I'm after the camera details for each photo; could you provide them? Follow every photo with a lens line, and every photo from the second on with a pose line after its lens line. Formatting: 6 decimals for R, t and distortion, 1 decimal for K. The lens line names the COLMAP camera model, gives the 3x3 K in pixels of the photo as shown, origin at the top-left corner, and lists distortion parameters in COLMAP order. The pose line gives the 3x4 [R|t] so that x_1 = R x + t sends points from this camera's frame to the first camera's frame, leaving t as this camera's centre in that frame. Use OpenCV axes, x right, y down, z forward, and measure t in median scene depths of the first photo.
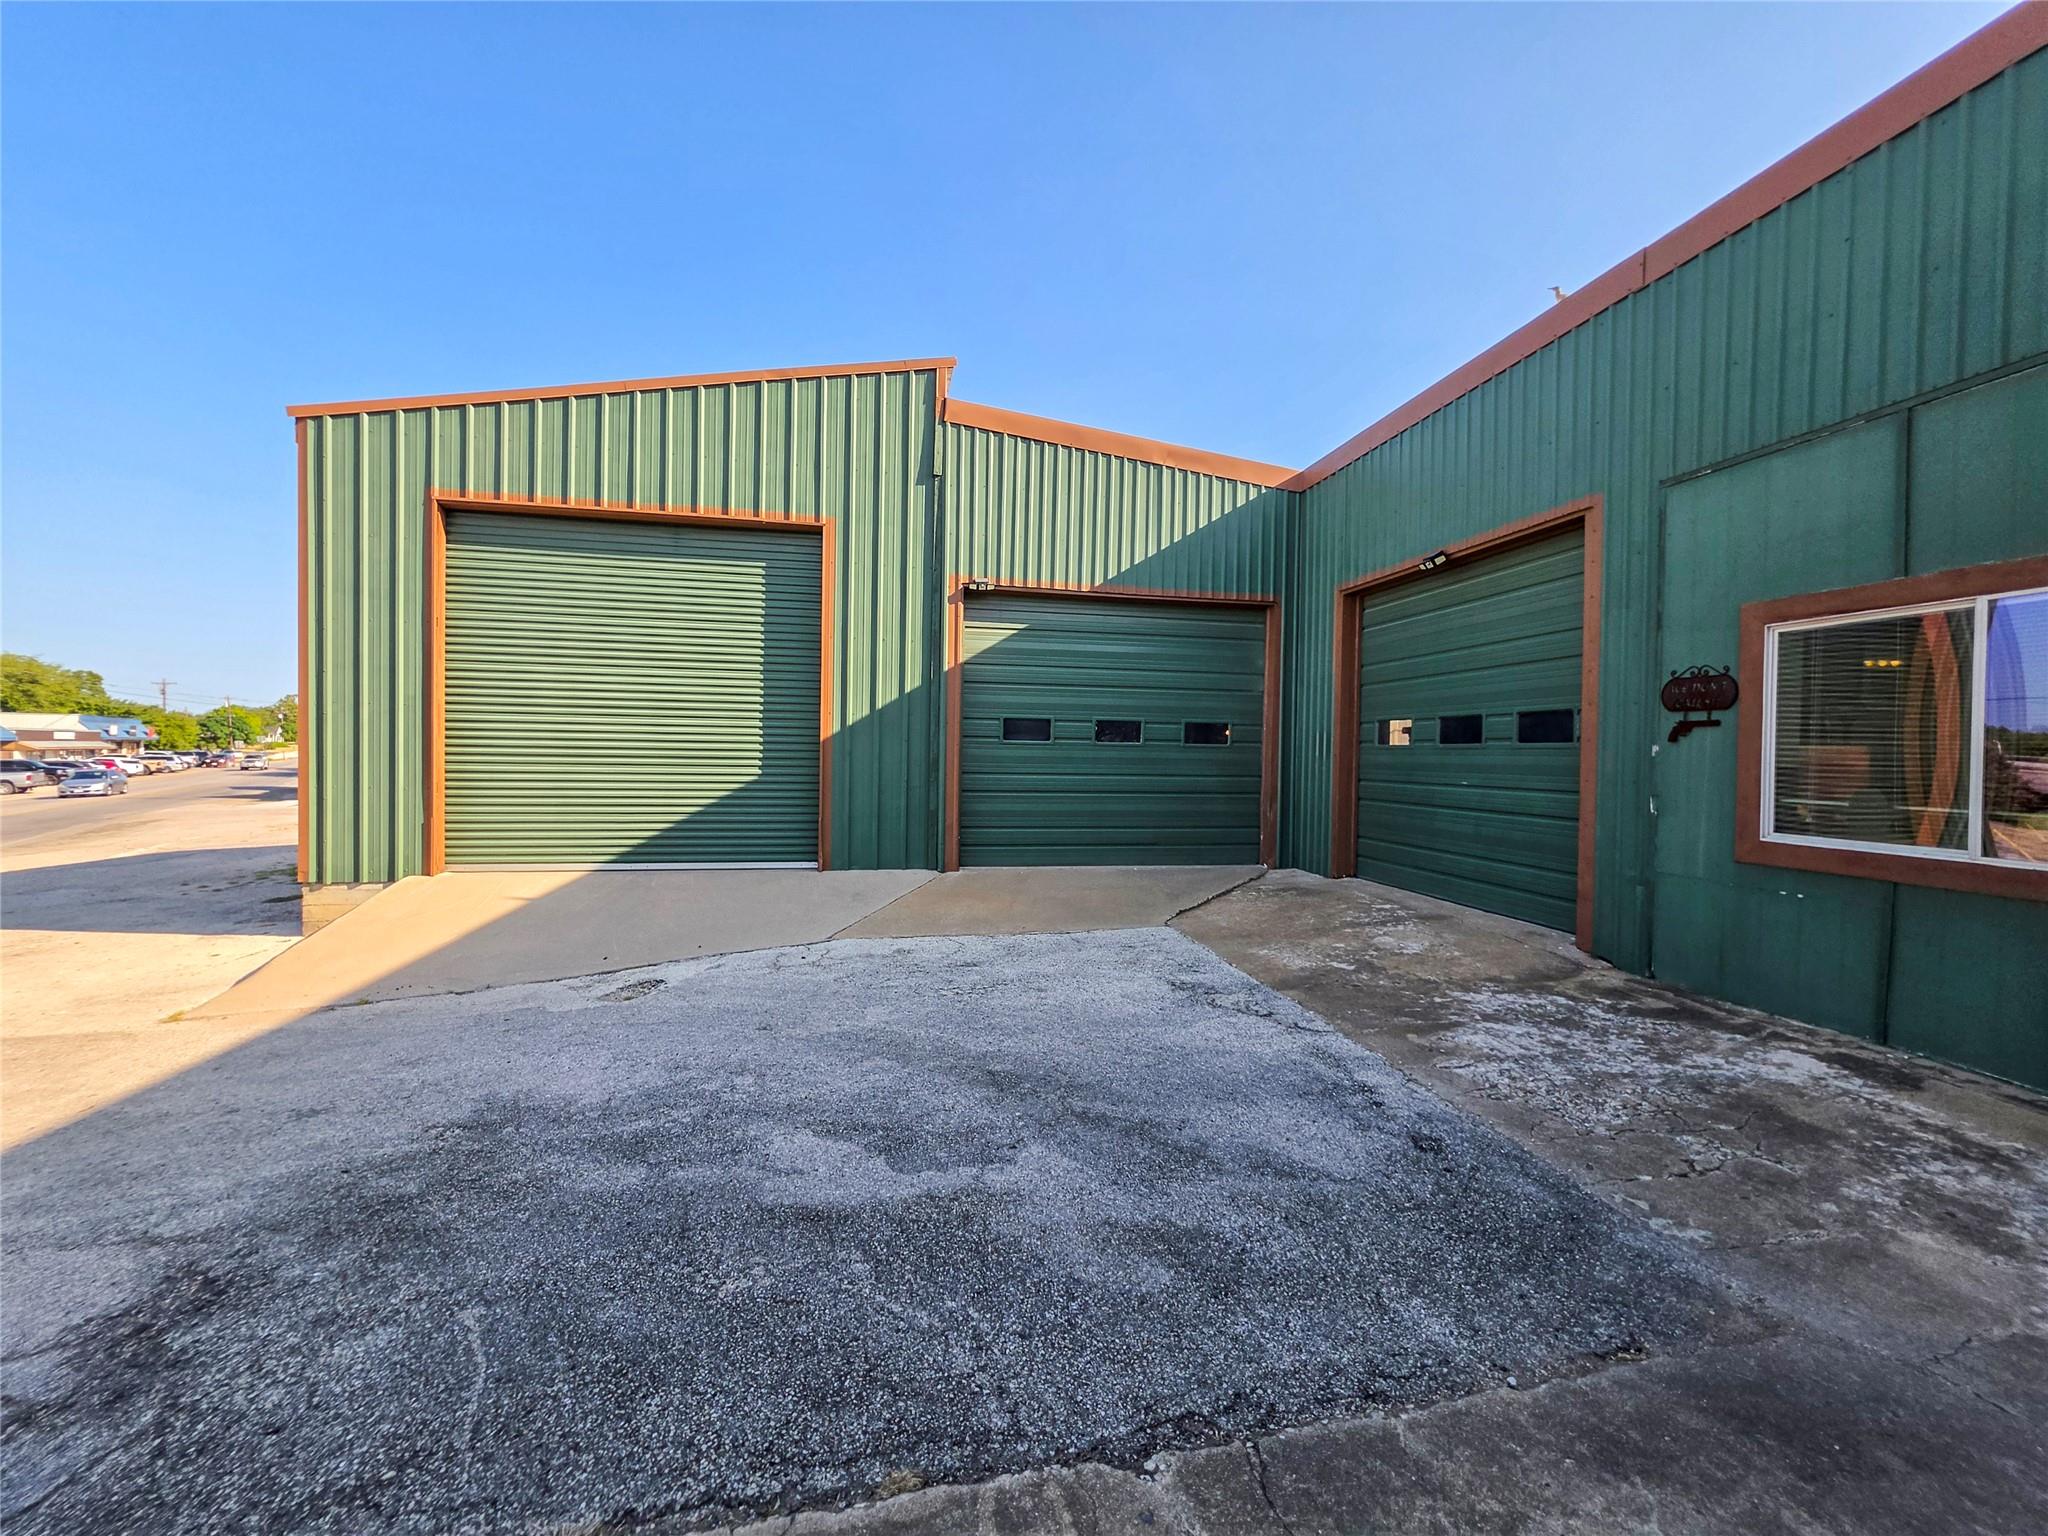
lens RADIAL K [[827.9, 0, 1023.7], [0, 827.9, 764.6], [0, 0, 1]] dist [-0.002740, 0.001580]
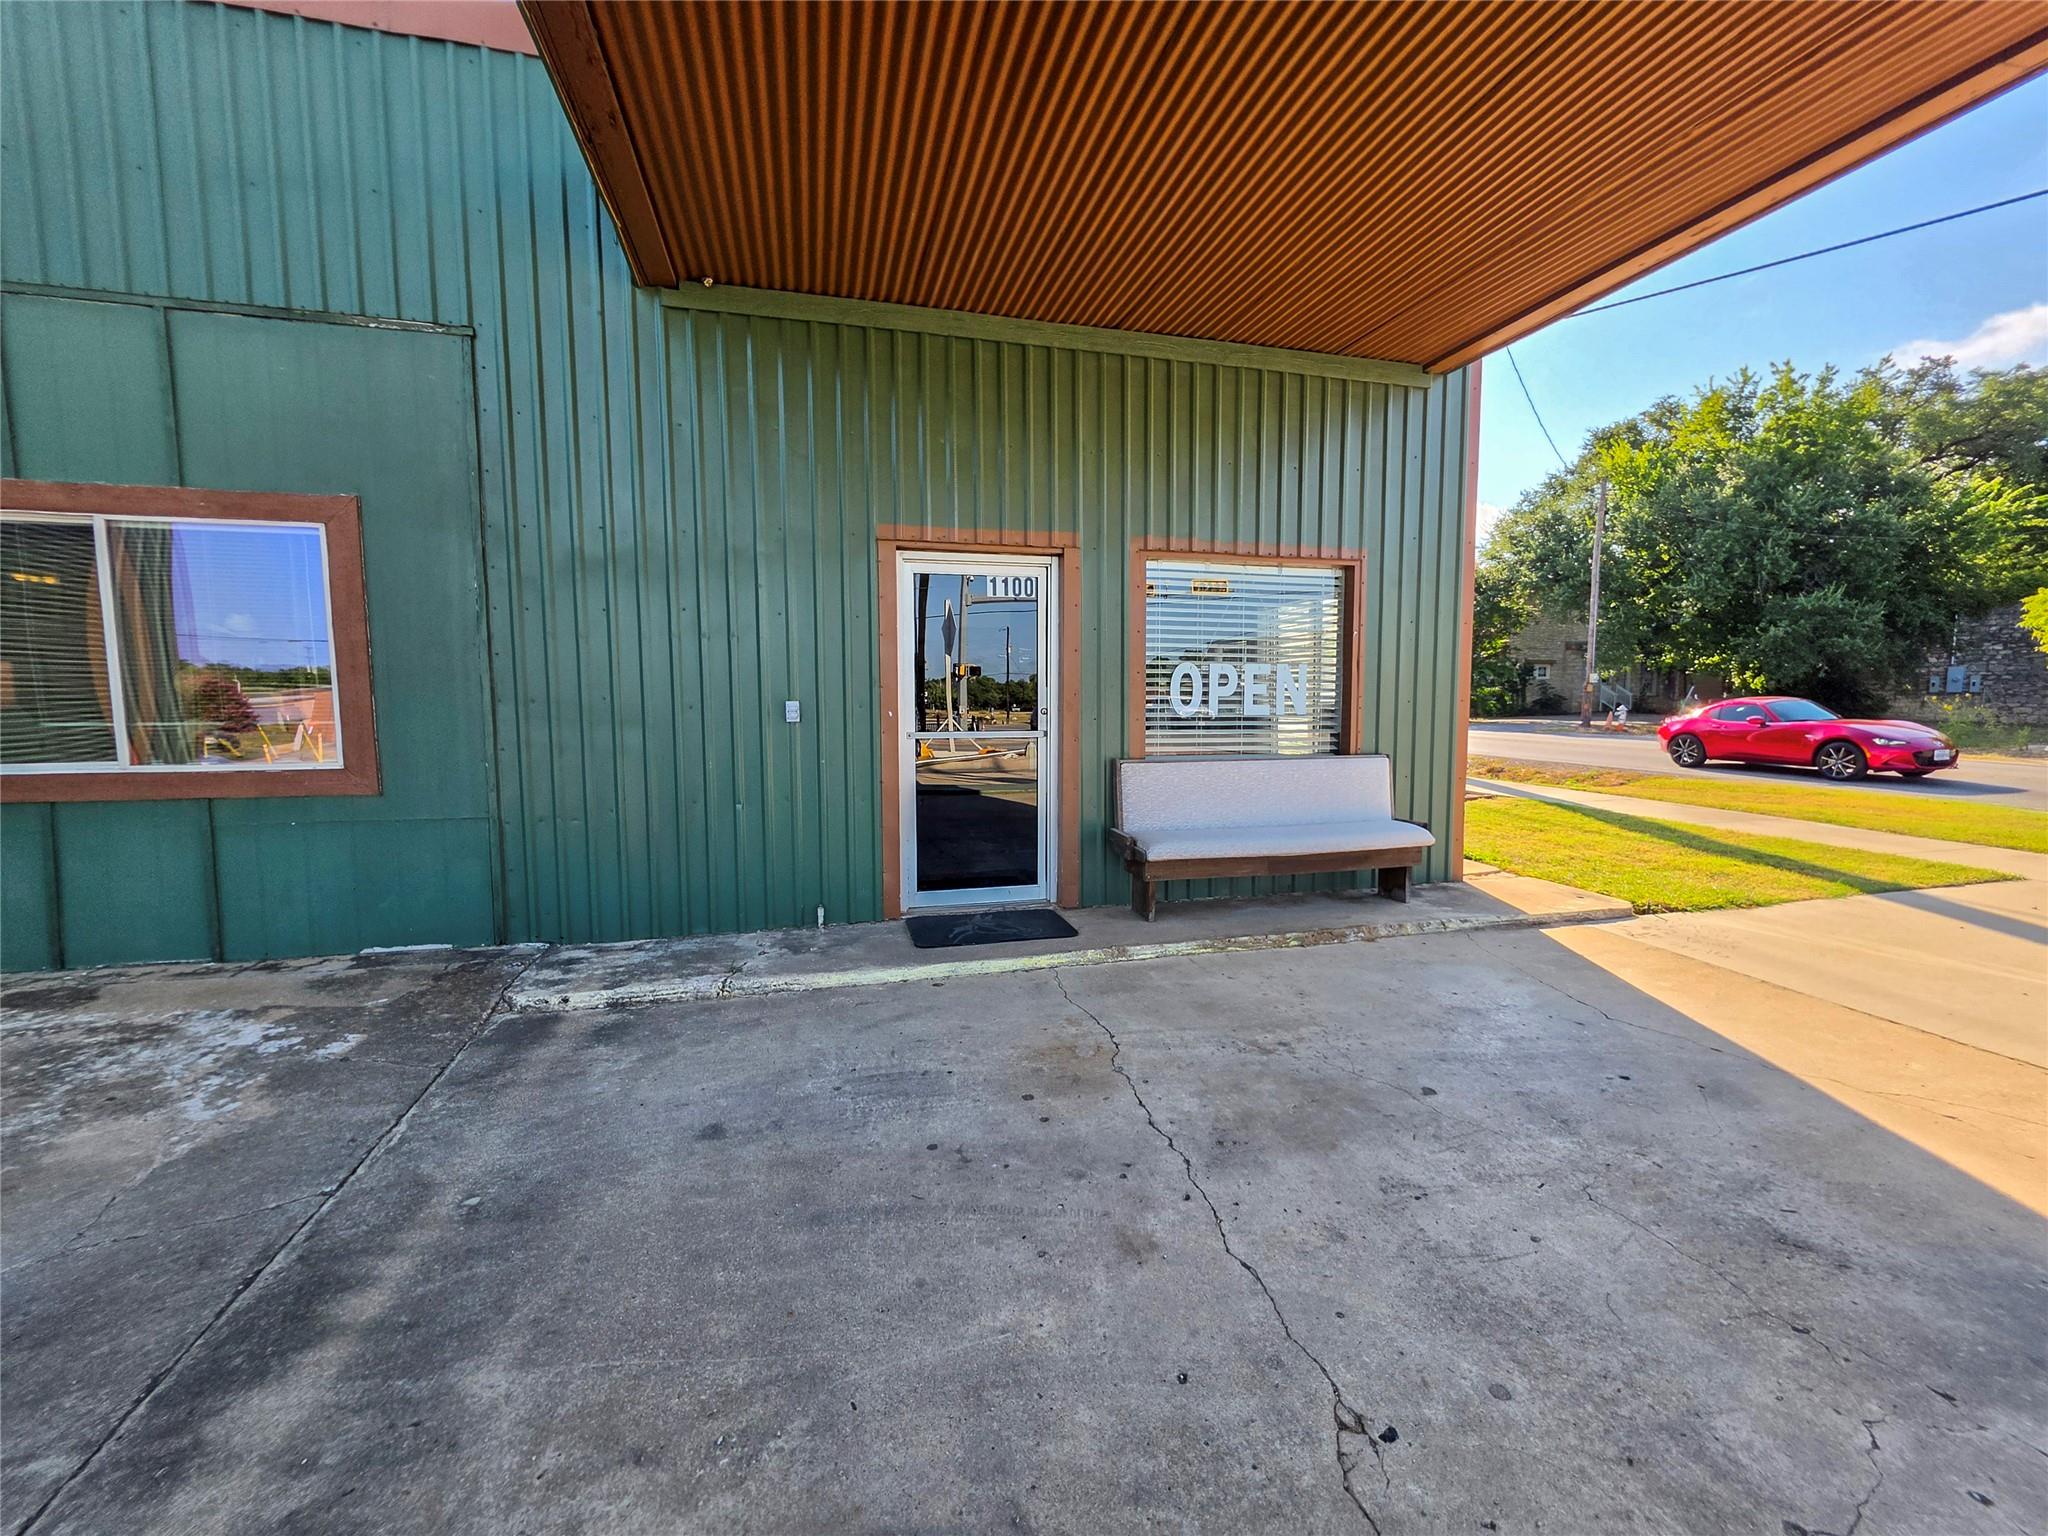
lens RADIAL K [[827.9, 0, 1032.4], [0, 827.9, 770.9], [0, 0, 1]] dist [-0.002740, 0.001580]
pose [[-0.066238, -0.101486, 0.992629, 0.014919], [0.015469, 0.994590, 0.102719, 0.015914], [-0.997684, 0.022159, -0.064310, -0.053170]]
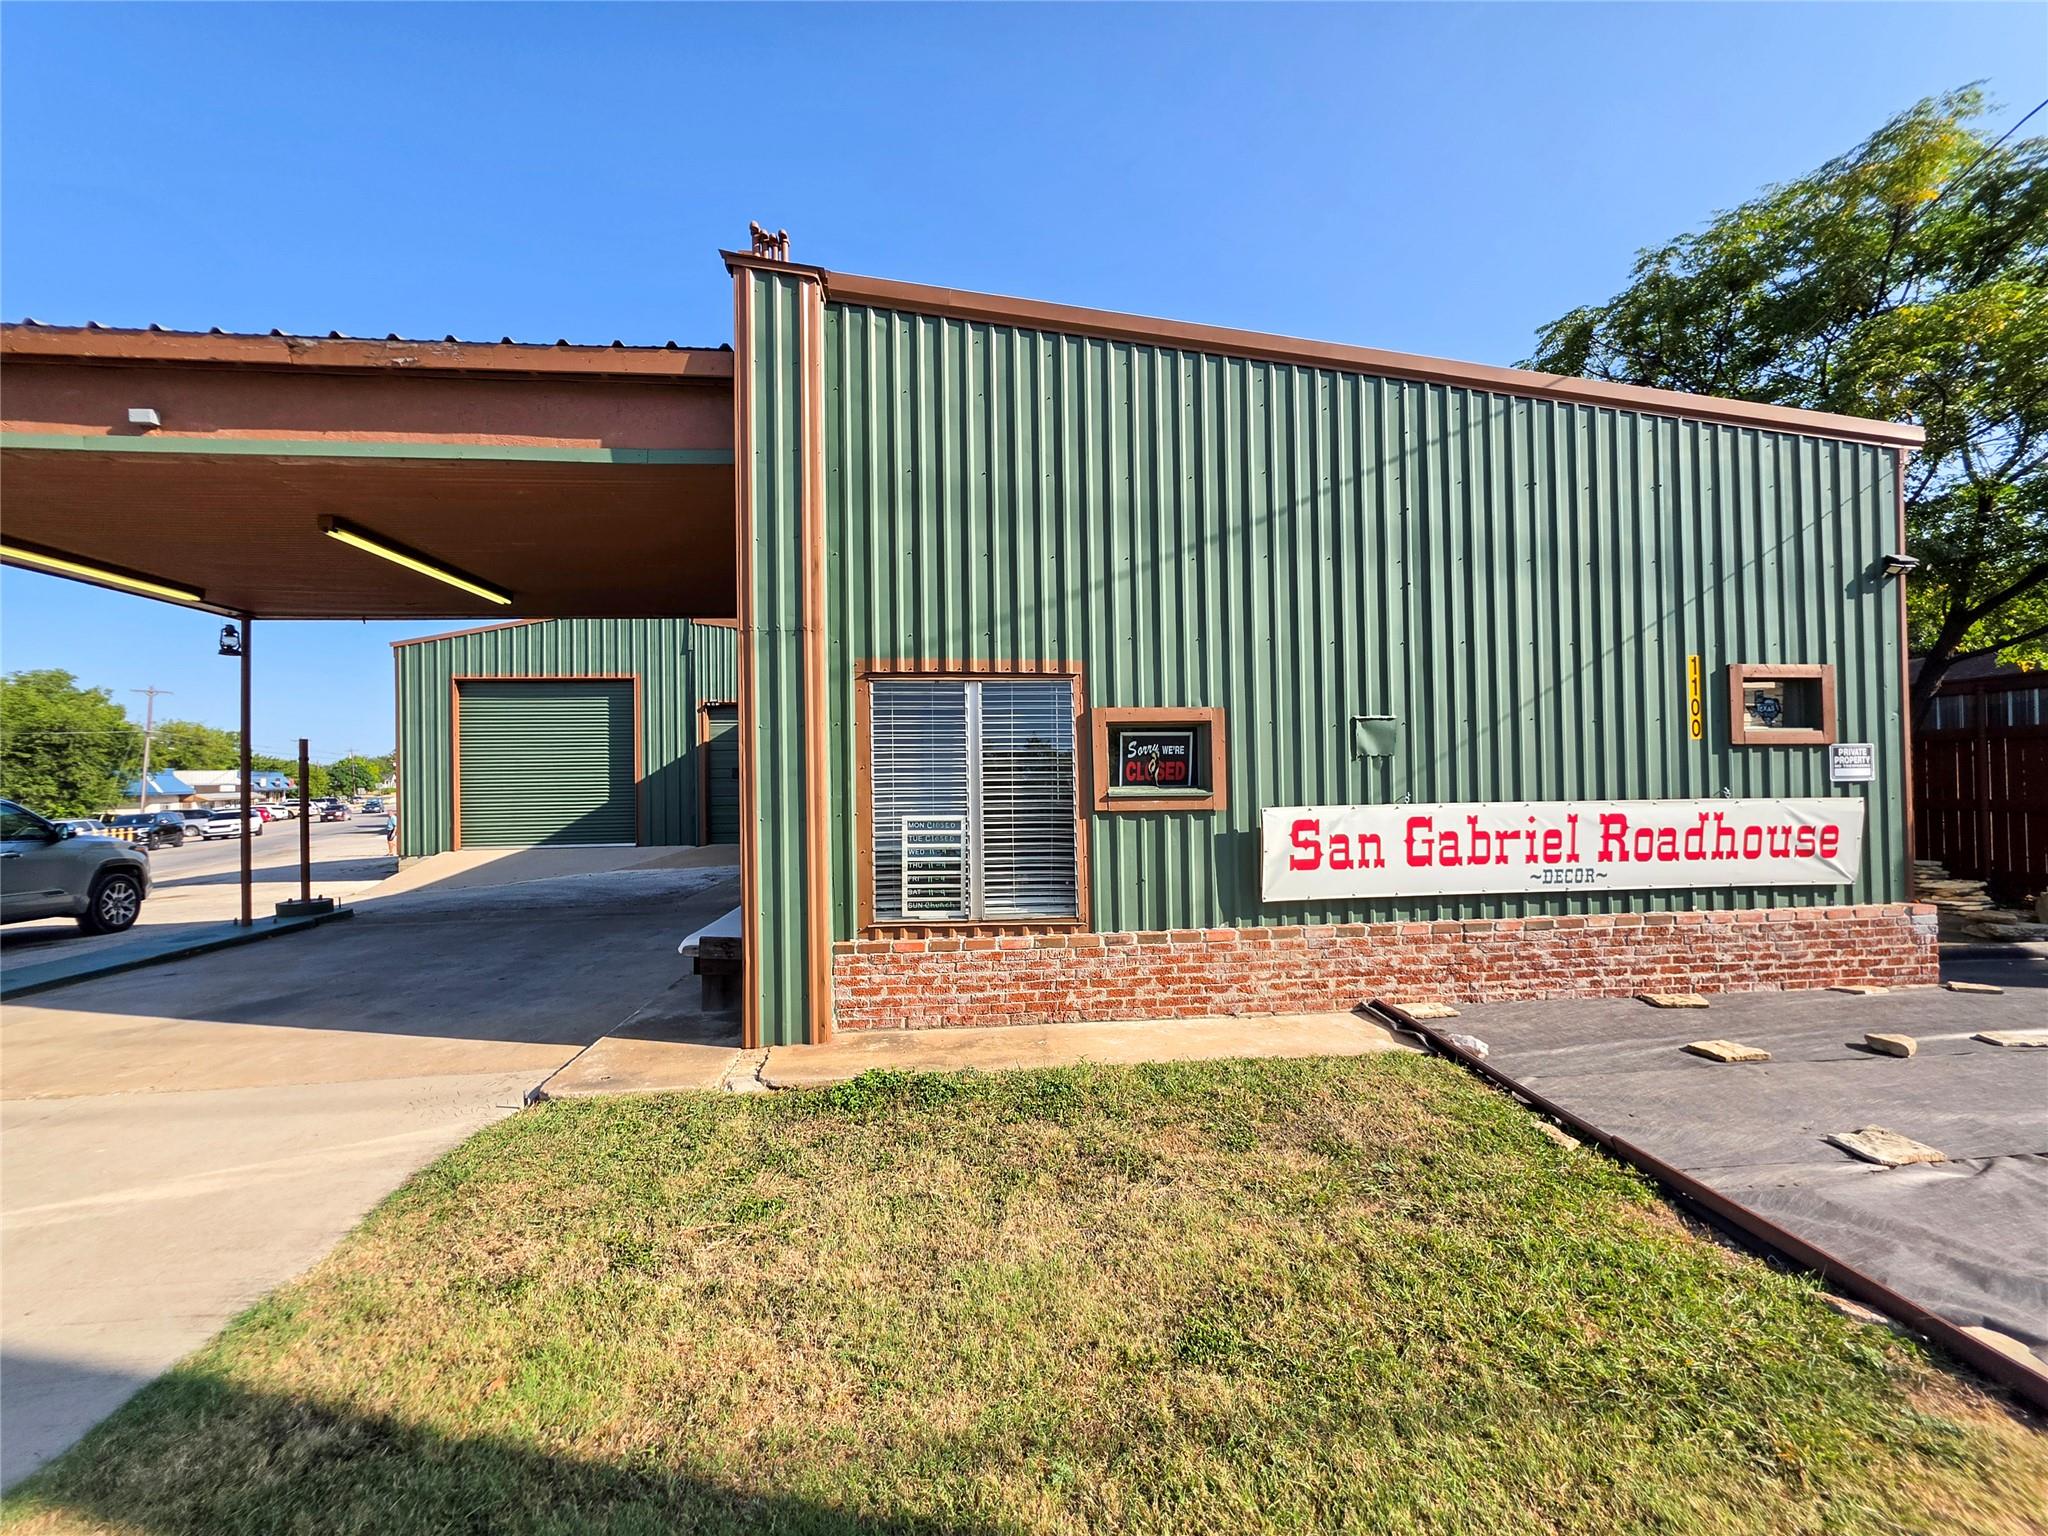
lens RADIAL K [[827.9, 0, 1030.9], [0, 827.9, 765.0], [0, 0, 1]] dist [-0.002740, 0.001580]
pose [[0.996559, -0.031642, -0.076603, 1.422719], [0.029396, 0.999109, -0.030269, 0.027469], [0.077493, 0.027913, 0.996602, -1.549110]]
